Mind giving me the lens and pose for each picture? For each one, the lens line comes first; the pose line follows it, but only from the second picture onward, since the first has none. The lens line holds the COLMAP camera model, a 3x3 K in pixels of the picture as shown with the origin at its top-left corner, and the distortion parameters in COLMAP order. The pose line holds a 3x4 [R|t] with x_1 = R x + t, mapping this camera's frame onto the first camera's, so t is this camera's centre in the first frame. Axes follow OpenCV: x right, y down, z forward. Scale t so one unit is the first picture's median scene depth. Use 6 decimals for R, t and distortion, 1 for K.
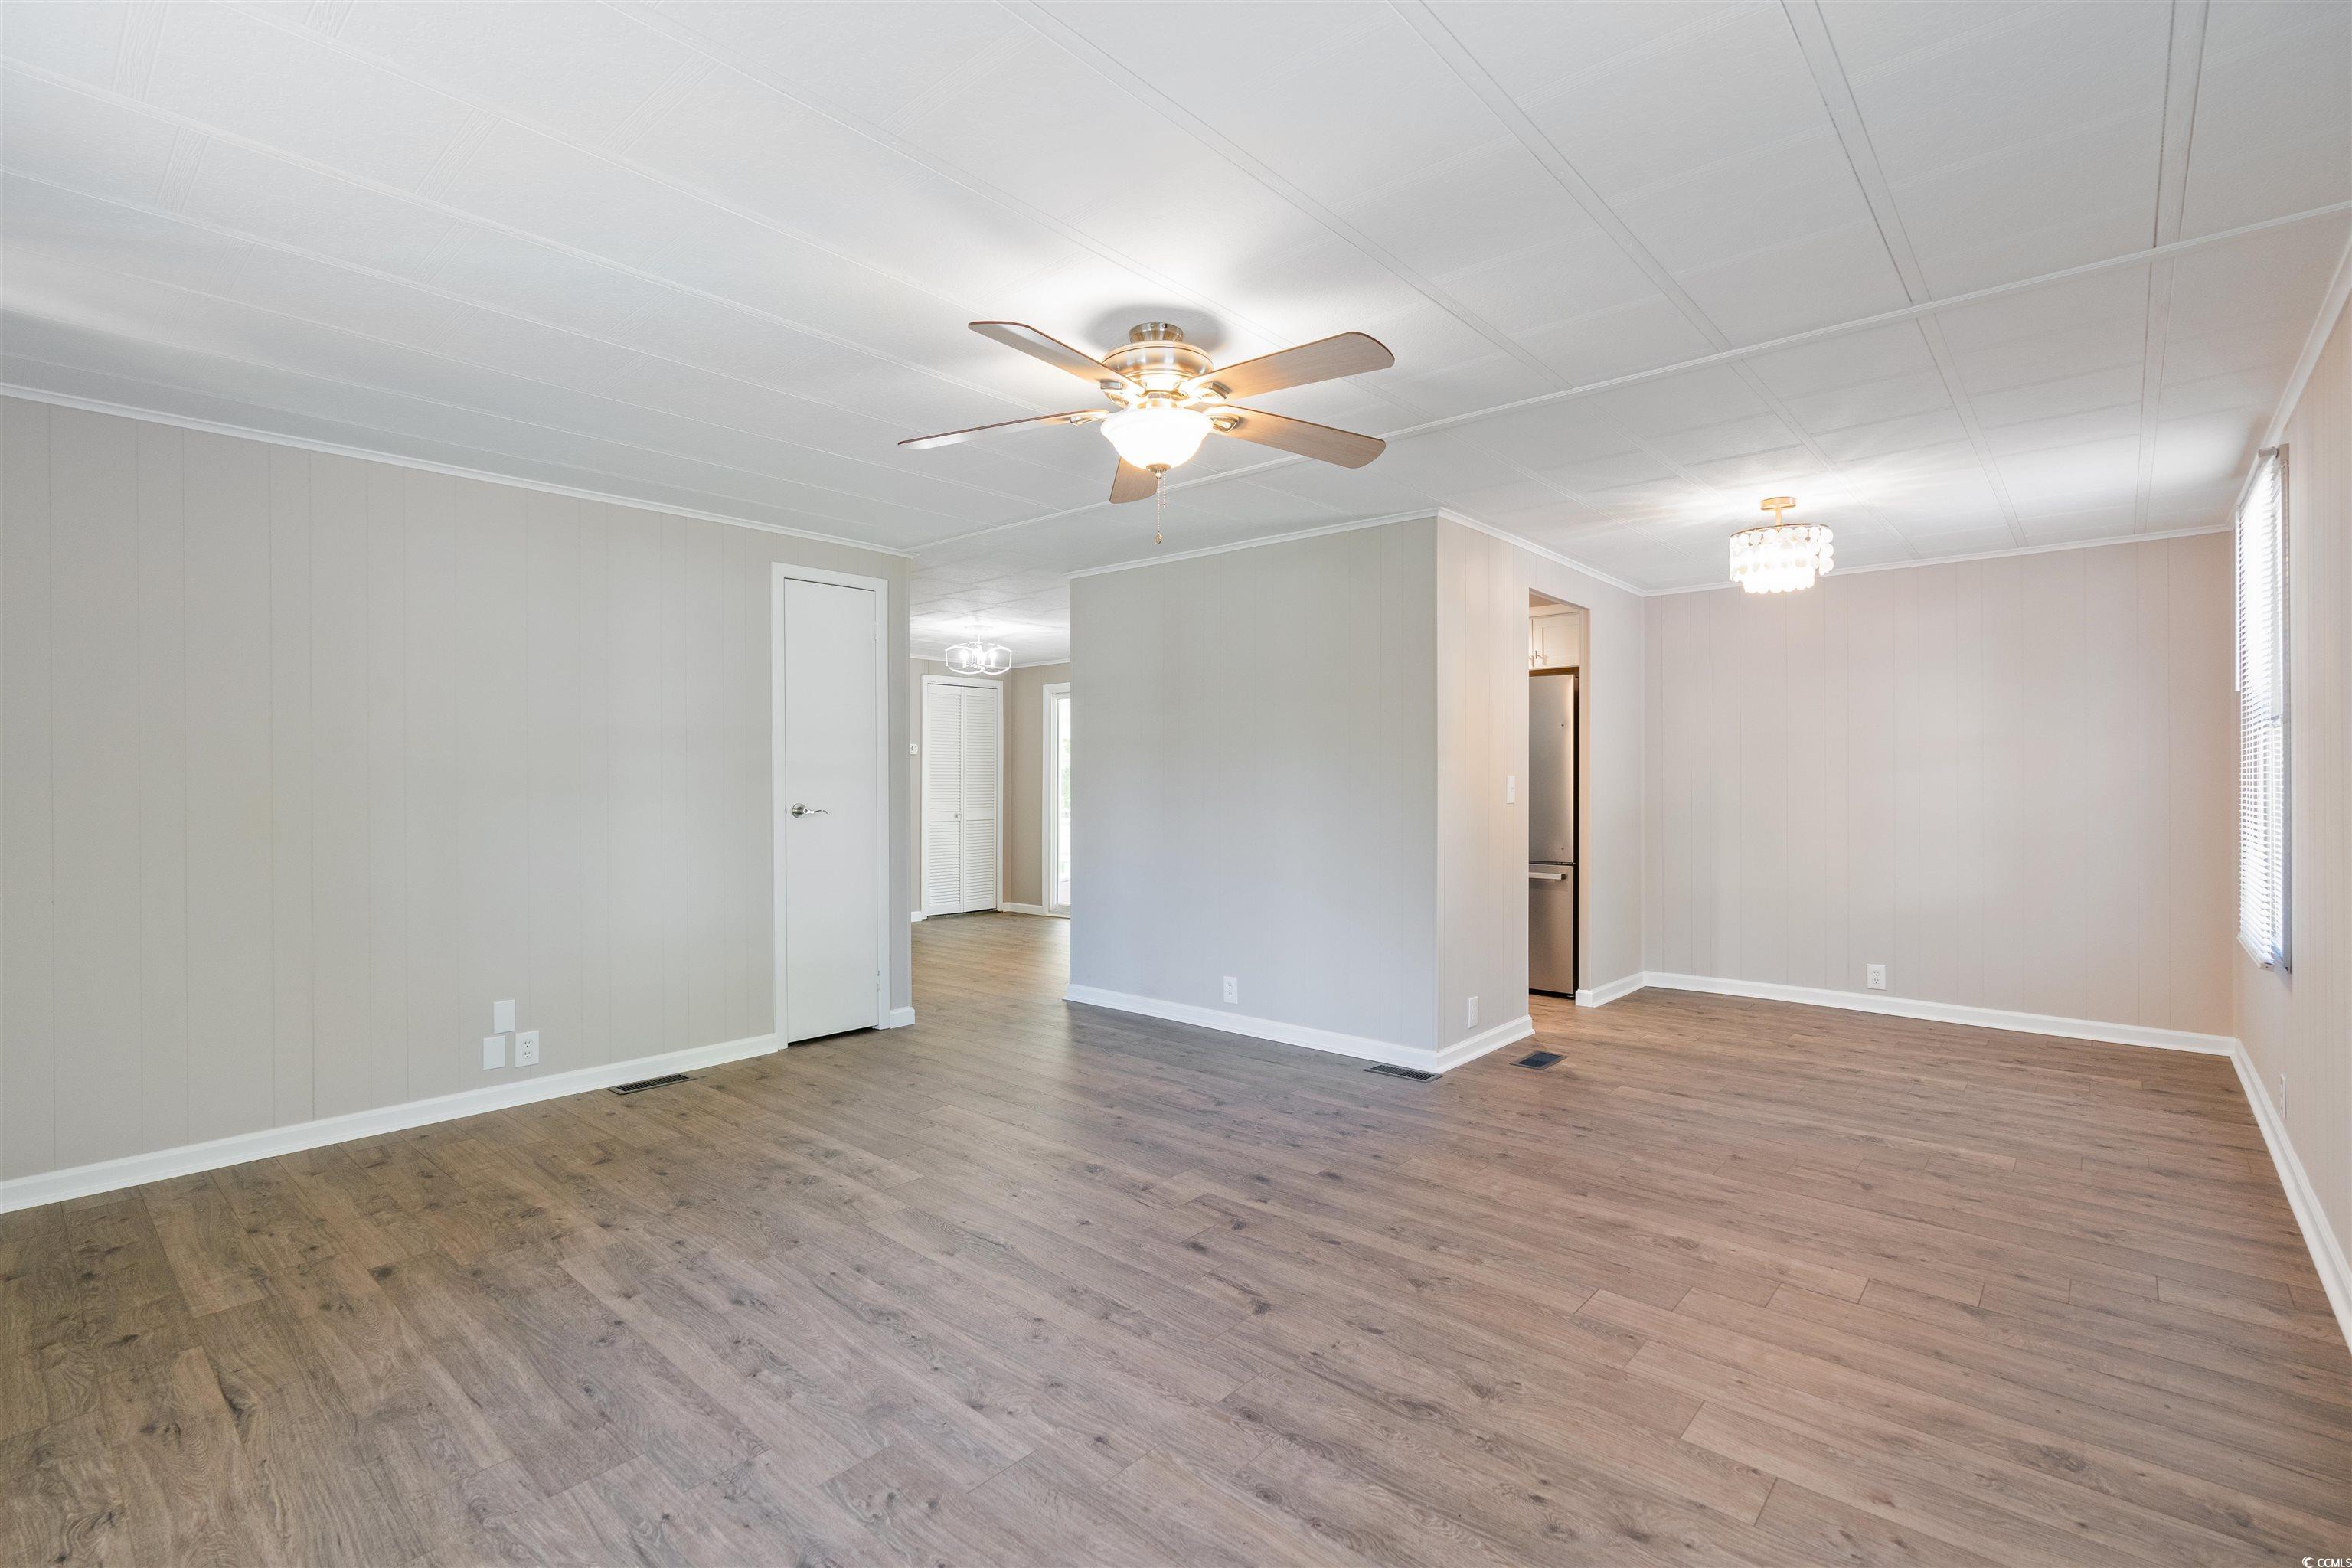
lens RADIAL K [[1076.7, 0, 1165.0], [0, 1076.7, 777.7], [0, 0, 1]] dist [-0.011131, 0.004286]
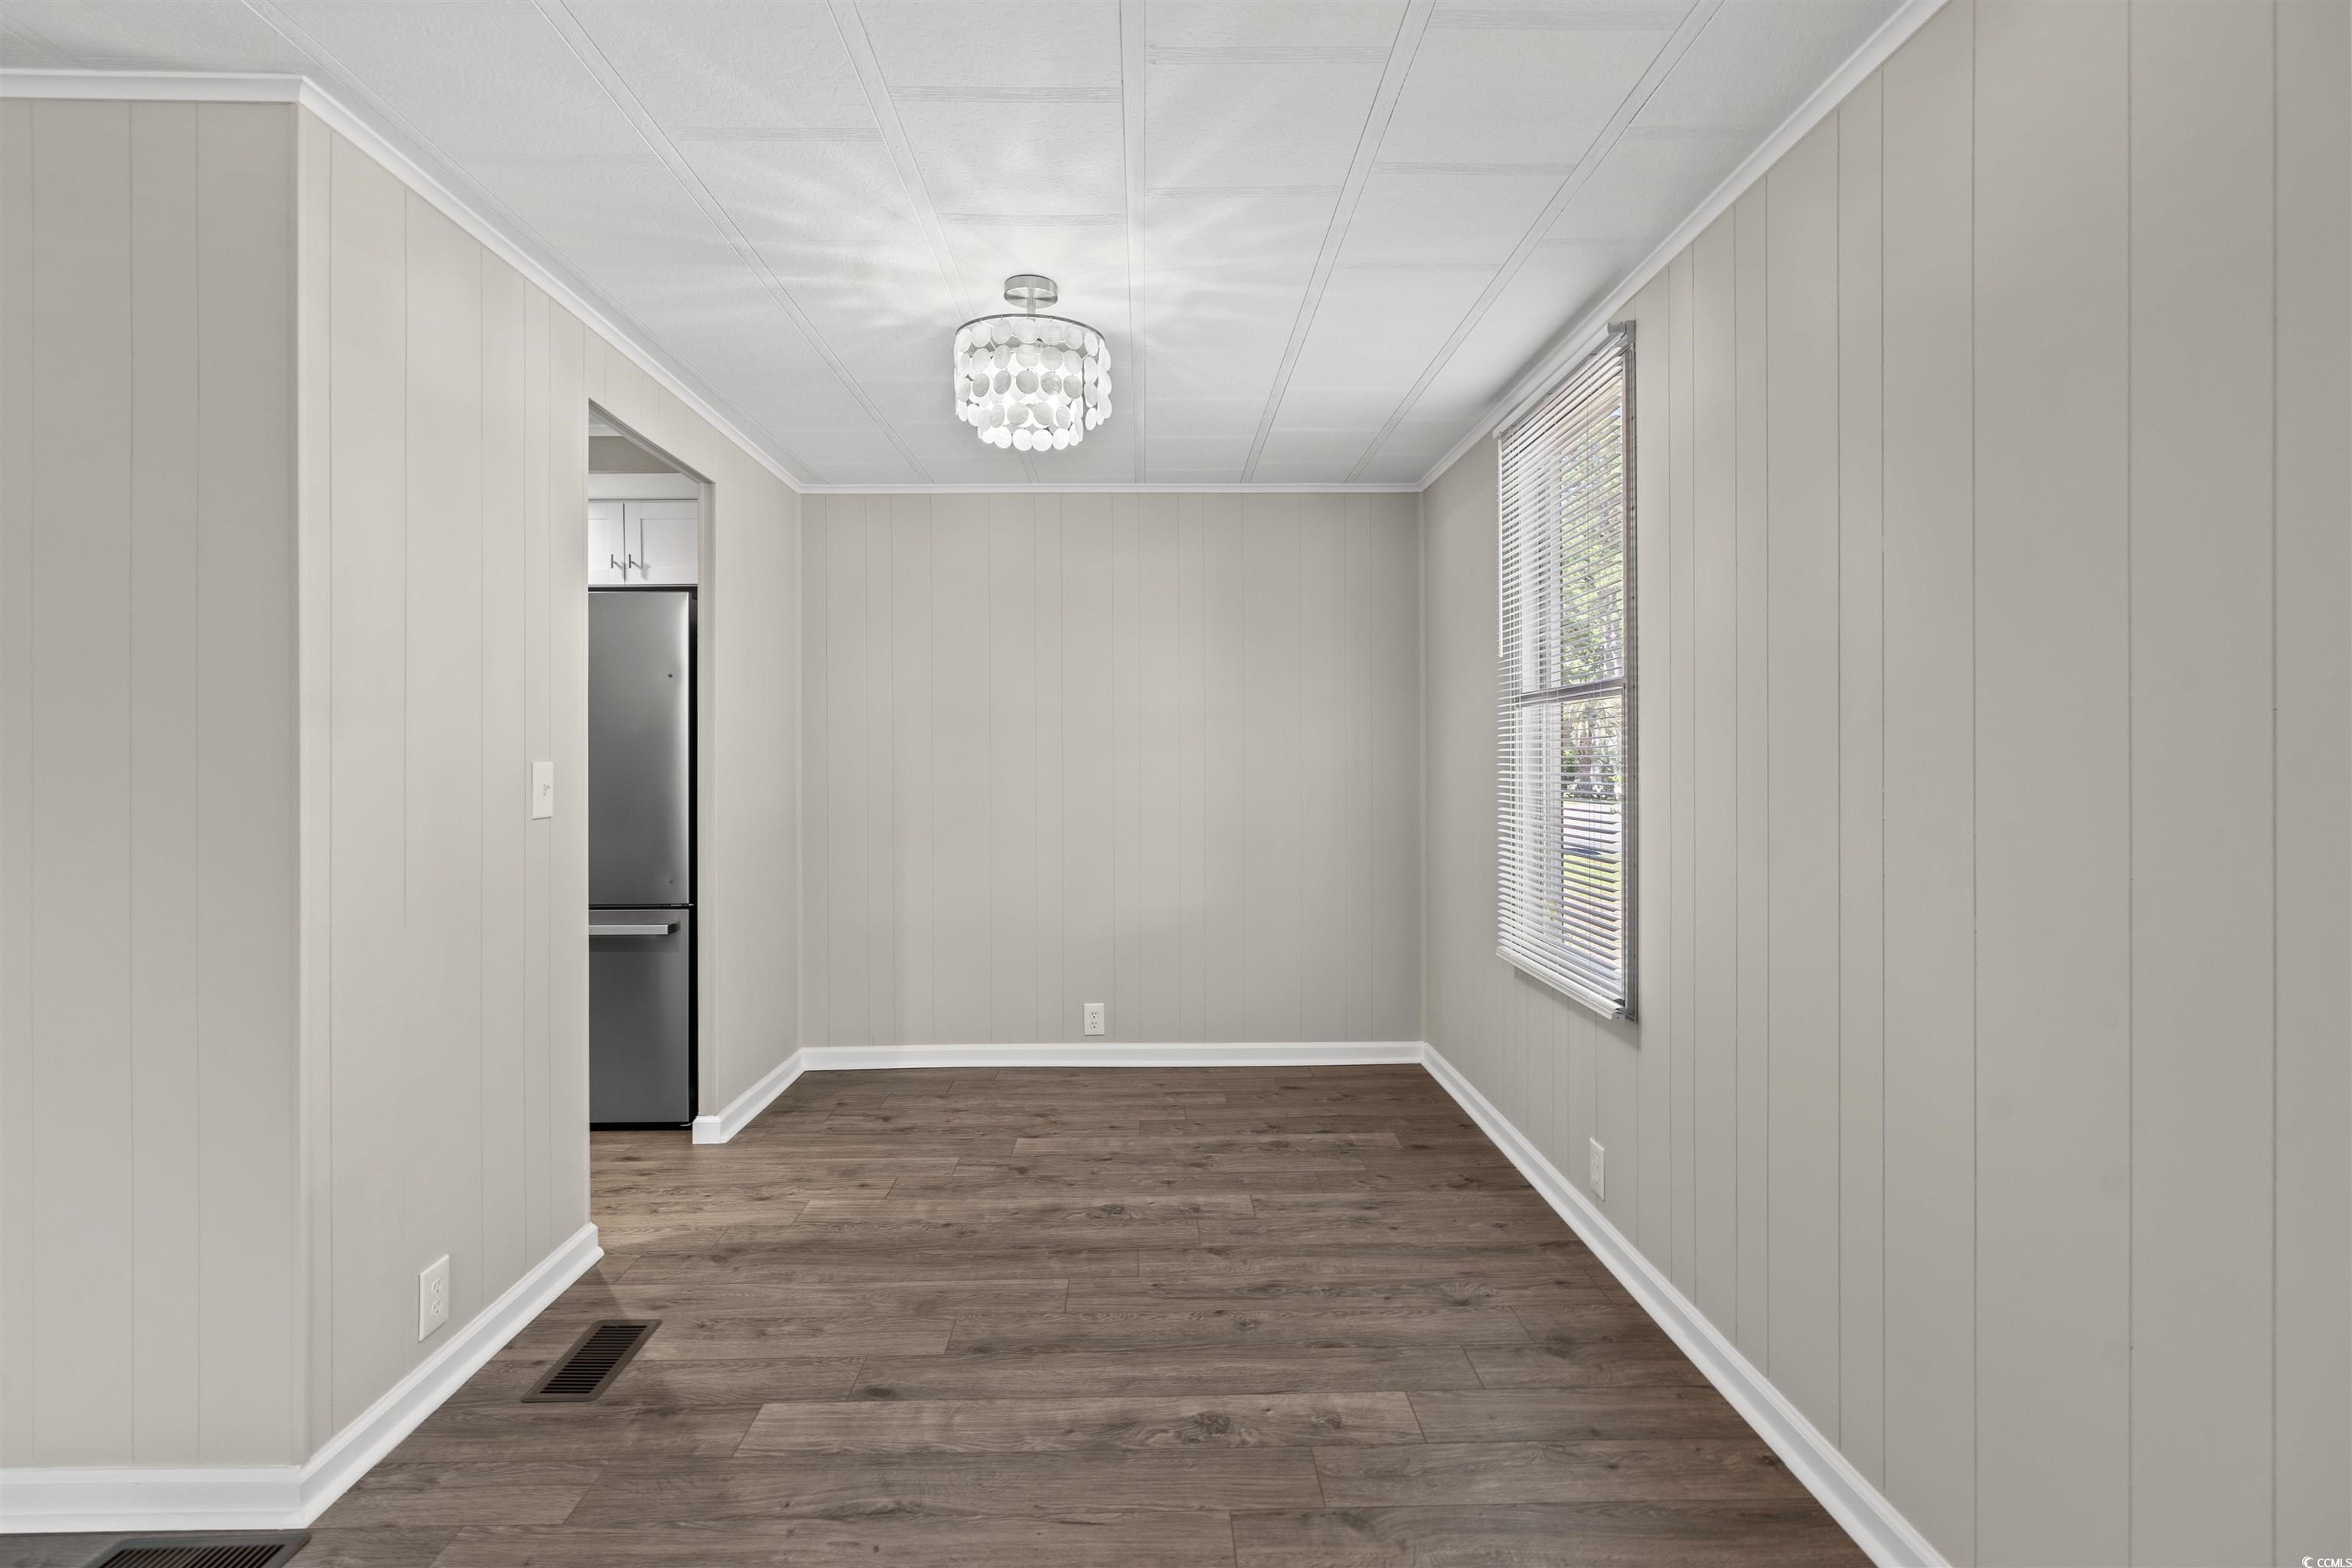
lens RADIAL K [[1076.7, 0, 1178.1], [0, 1076.7, 762.0], [0, 0, 1]] dist [-0.011131, 0.004286]
pose [[0.724246, -0.004285, 0.689528, 0.261388], [0.001687, 0.999989, 0.004443, -0.004742], [-0.689540, -0.002054, 0.724245, 0.598722]]
